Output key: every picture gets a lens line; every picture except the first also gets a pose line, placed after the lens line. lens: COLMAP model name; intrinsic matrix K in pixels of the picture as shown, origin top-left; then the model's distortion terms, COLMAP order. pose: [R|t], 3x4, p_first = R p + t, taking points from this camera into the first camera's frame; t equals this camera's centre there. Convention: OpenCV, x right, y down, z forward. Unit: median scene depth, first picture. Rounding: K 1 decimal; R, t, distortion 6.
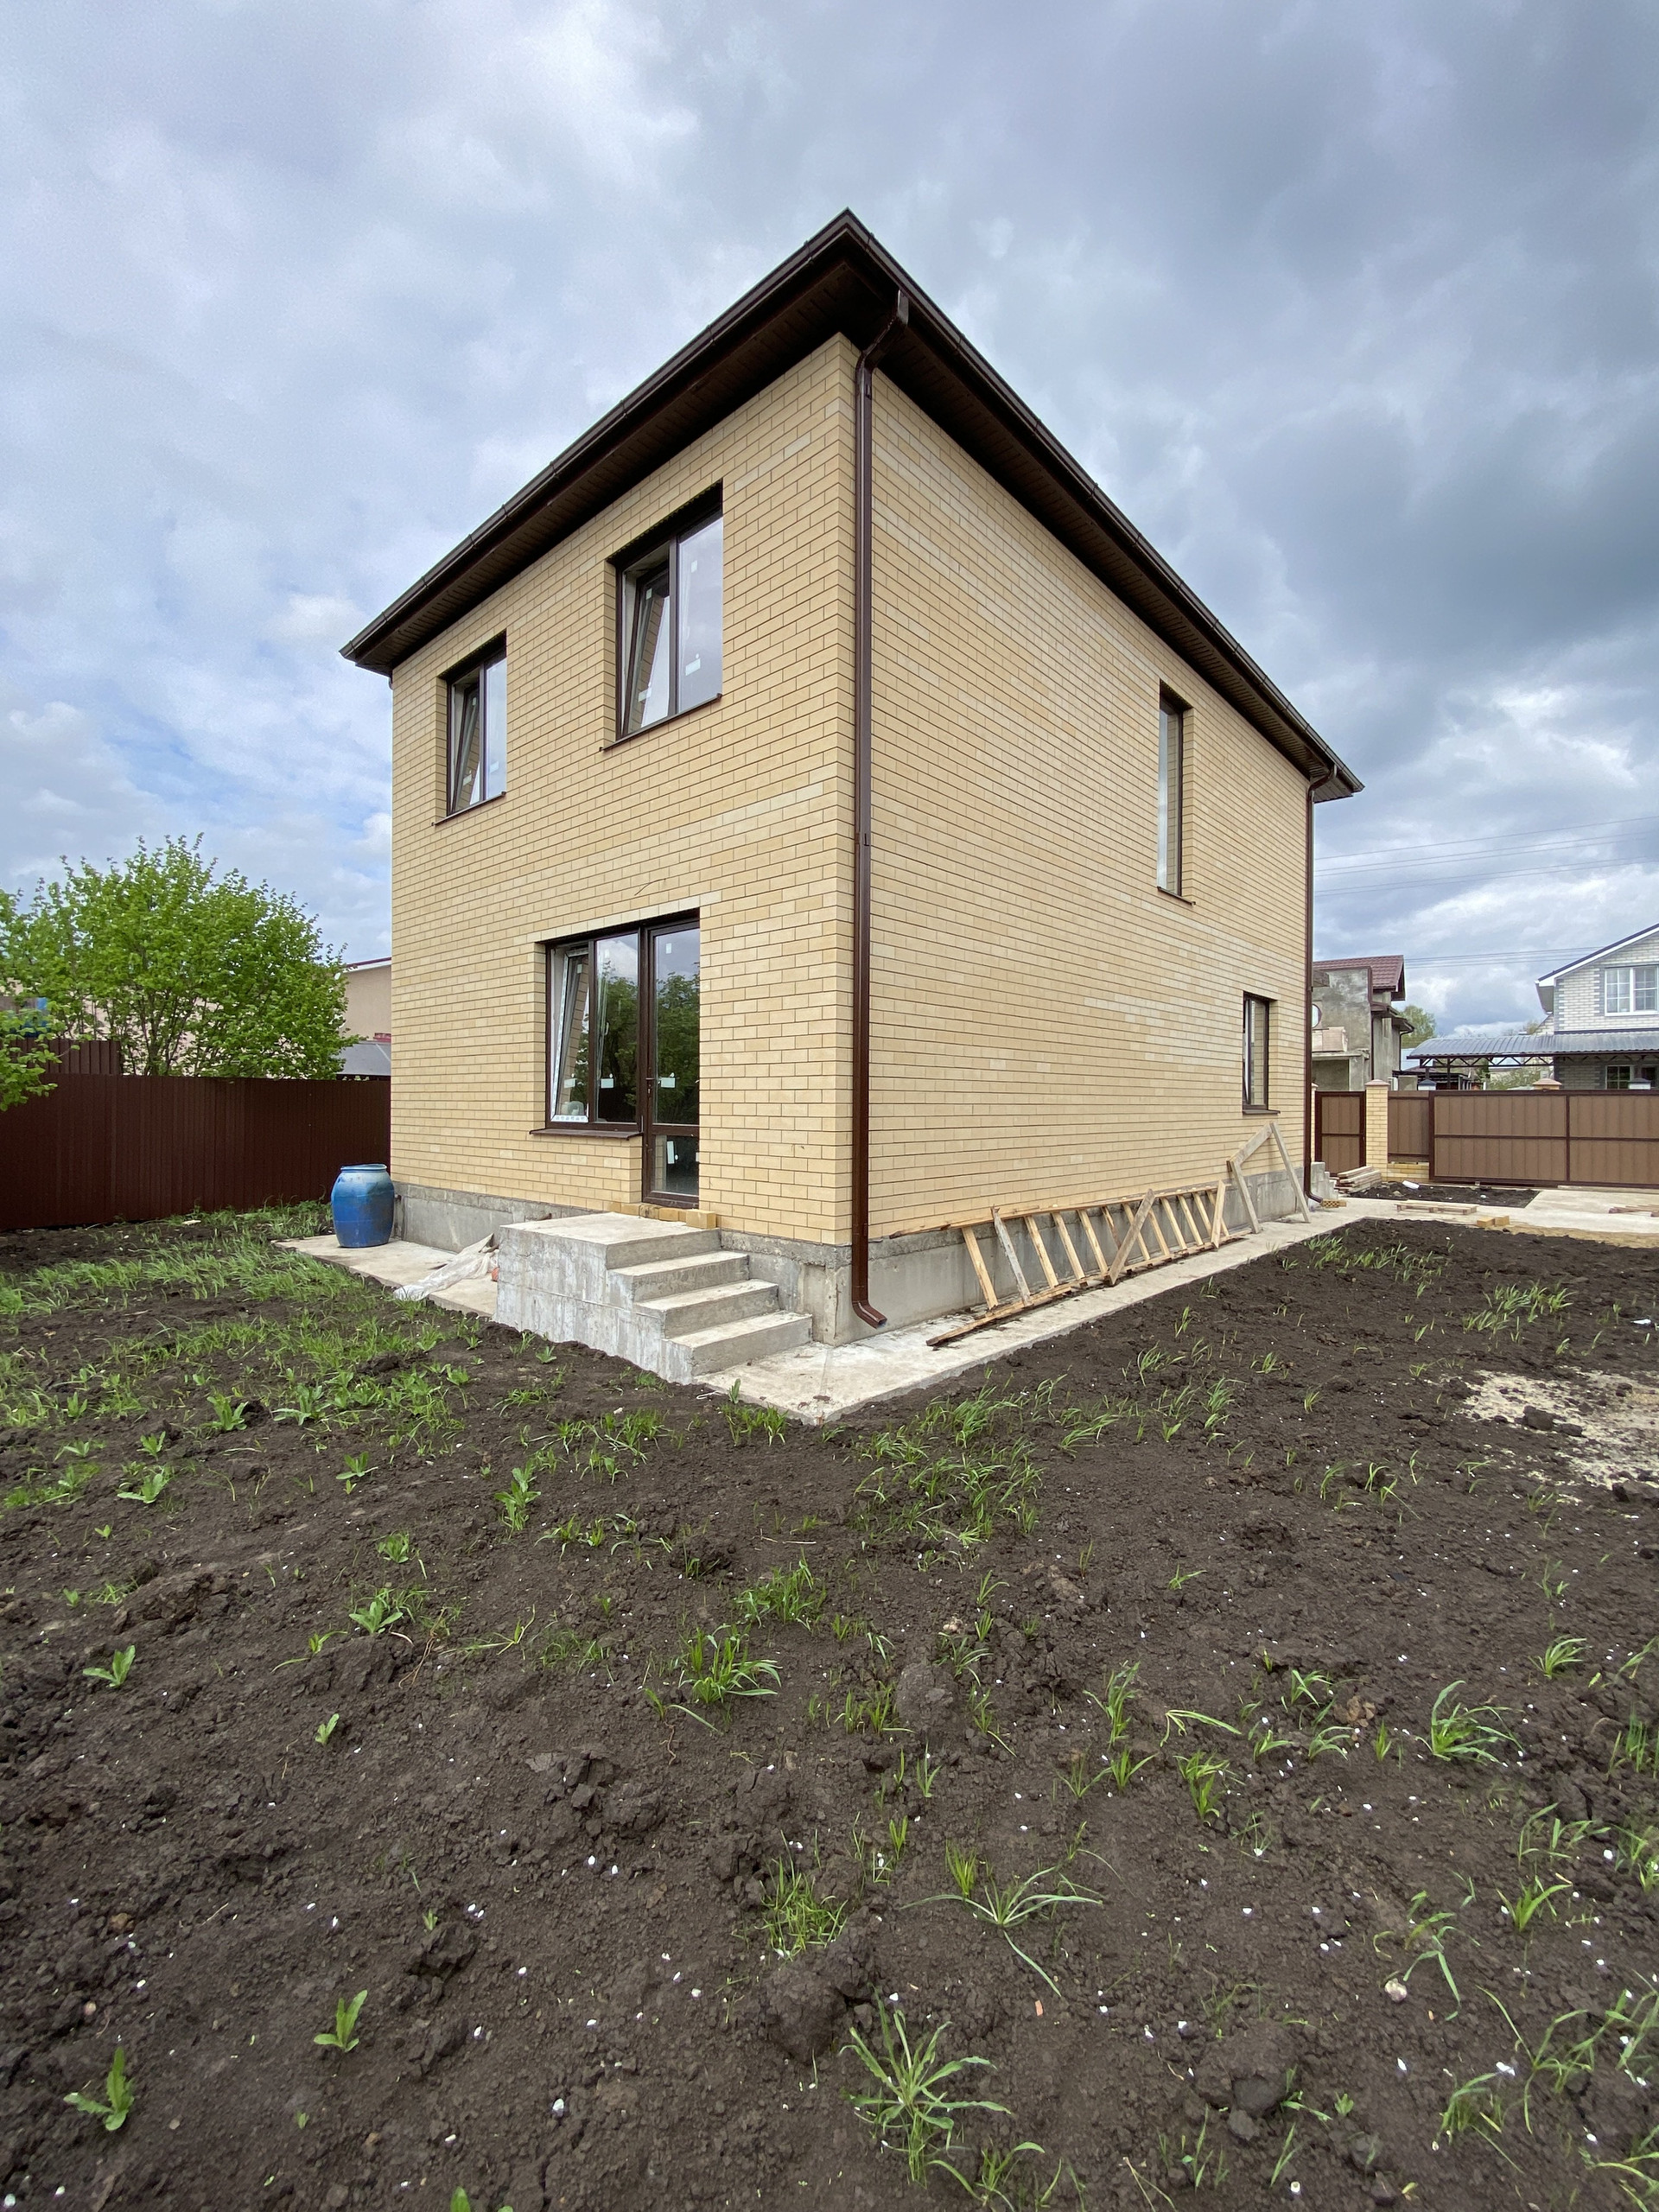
lens RADIAL K [[911.6, 0, 823.8], [0, 911.6, 1105.9], [0, 0, 1]] dist [-0.002384, -0.000463]
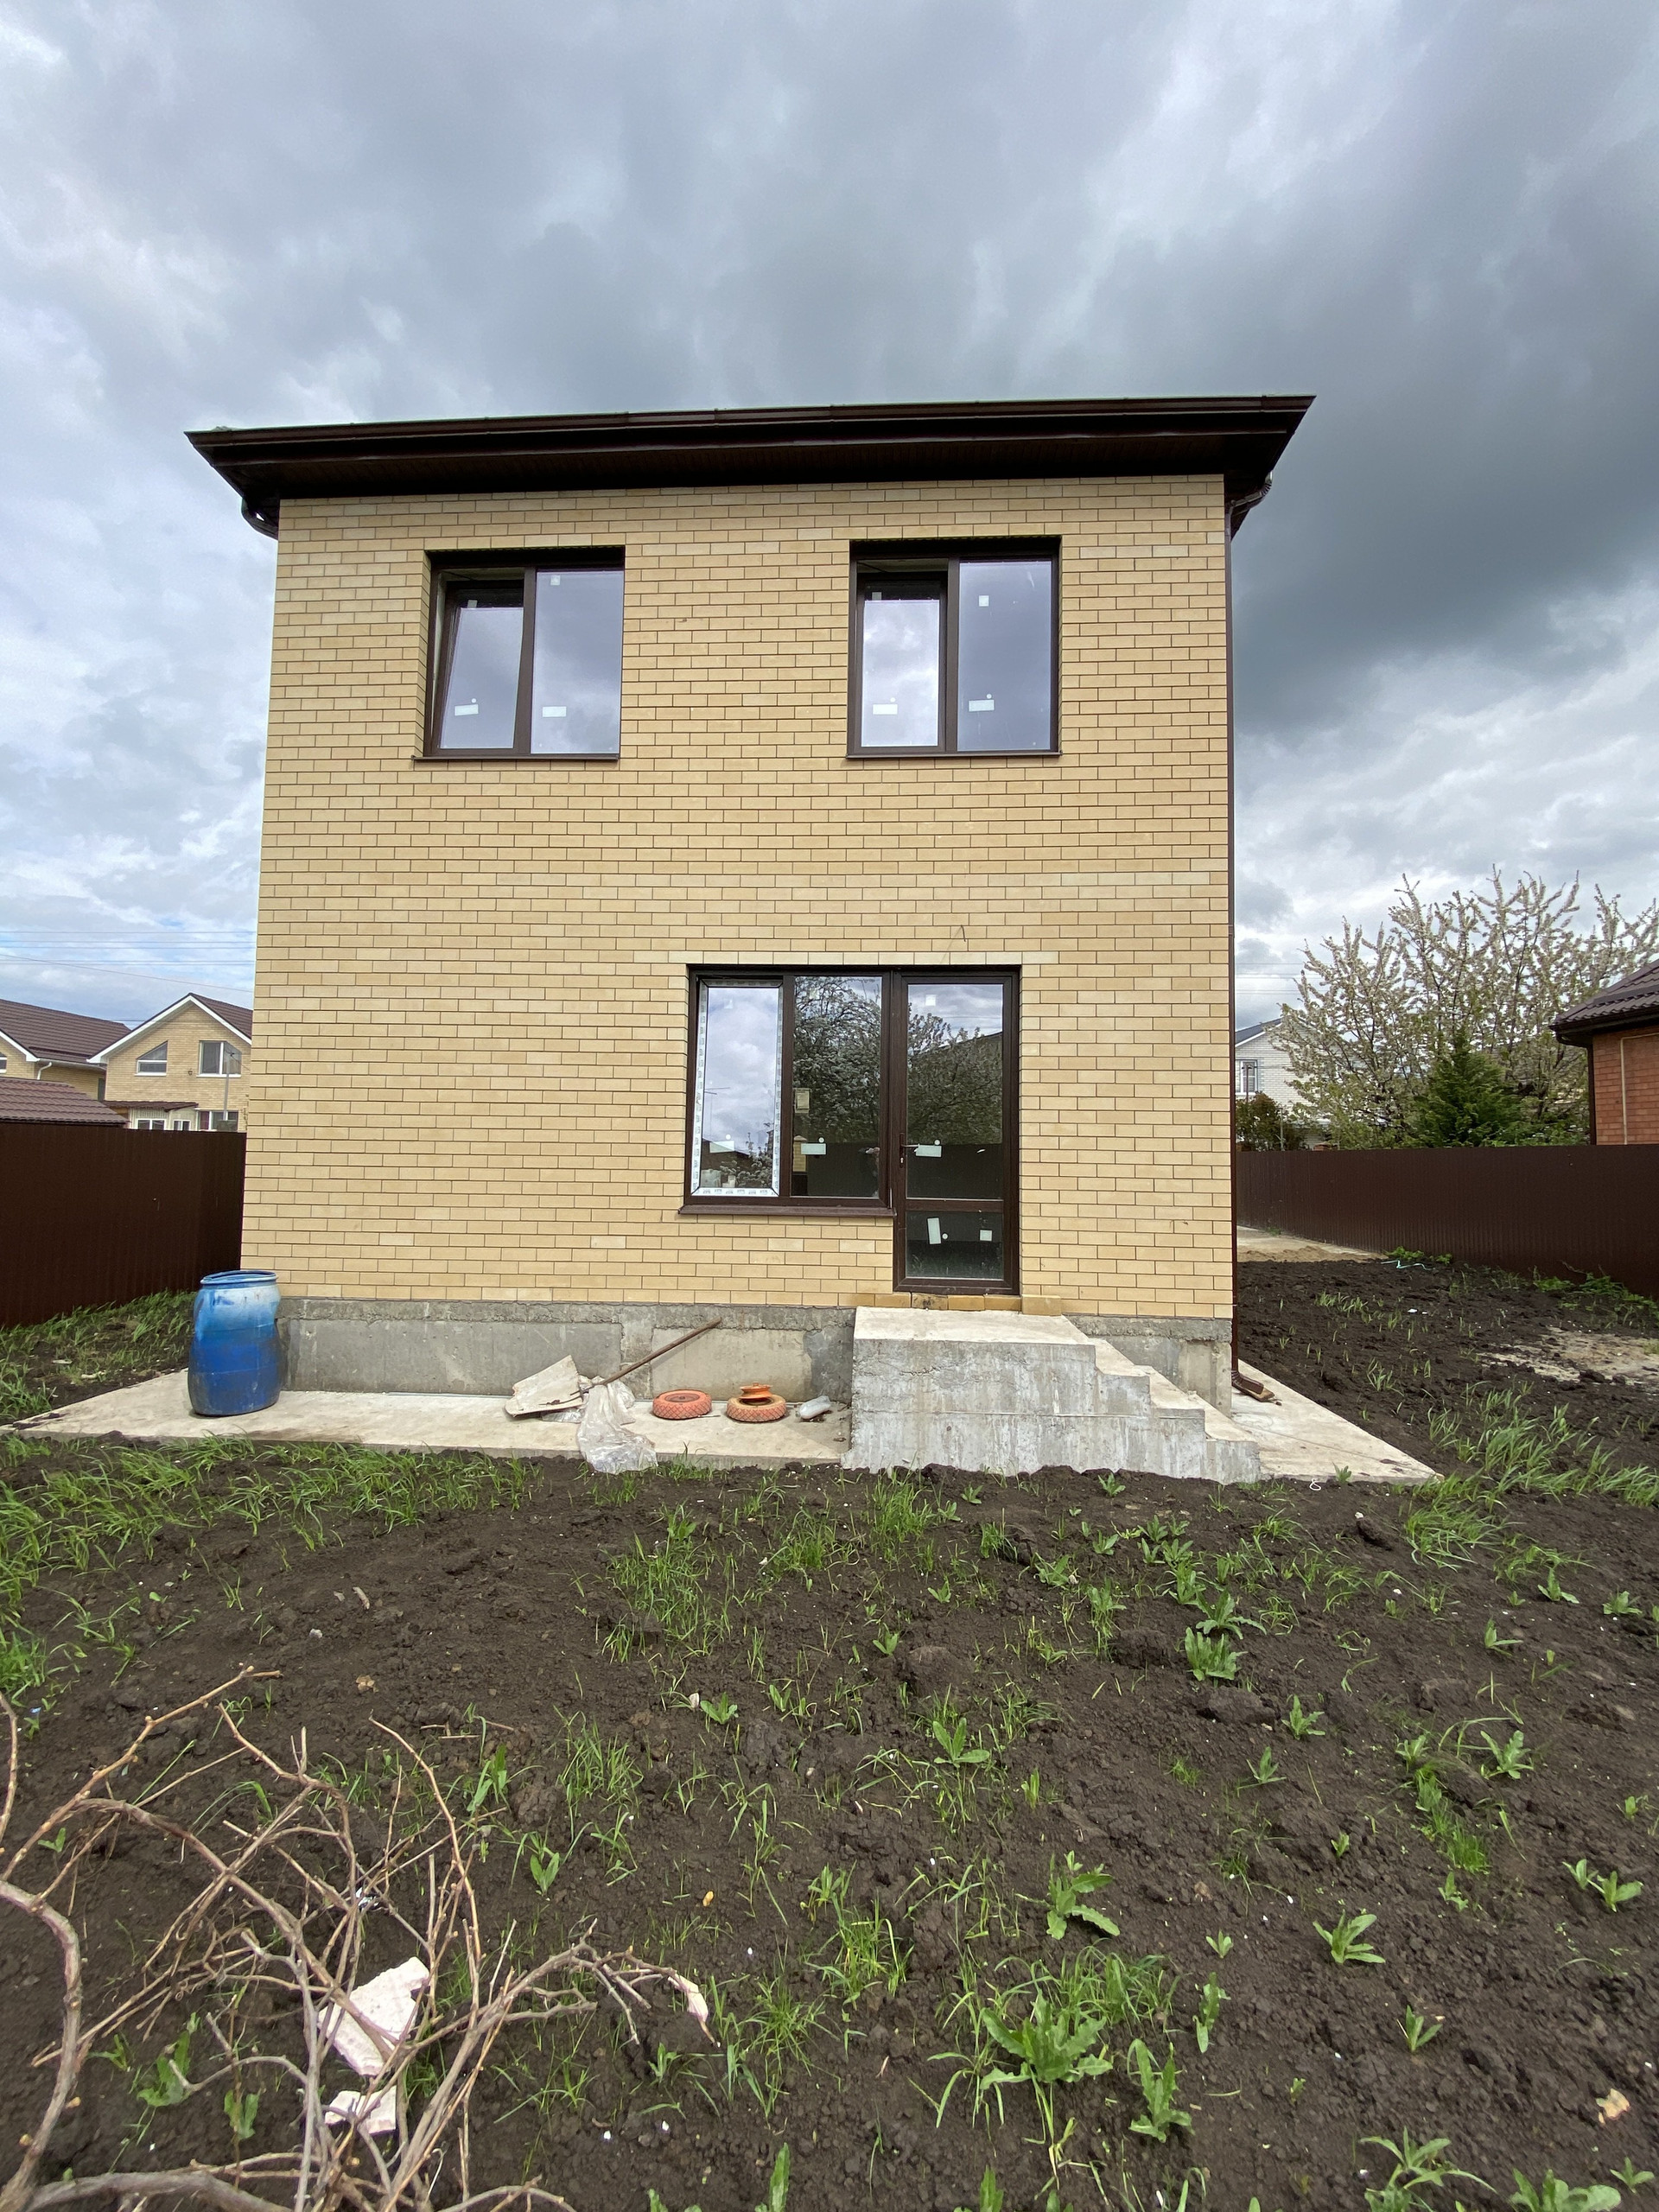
lens RADIAL K [[899.0, 0, 799.2], [0, 899.0, 1098.4], [0, 0, 1]] dist [0.002574, -0.000056]
pose [[0.777572, 0.040986, 0.627457, -0.823808], [-0.005698, 0.998292, -0.058148, -0.025420], [-0.628768, 0.041639, 0.776477, 0.406427]]
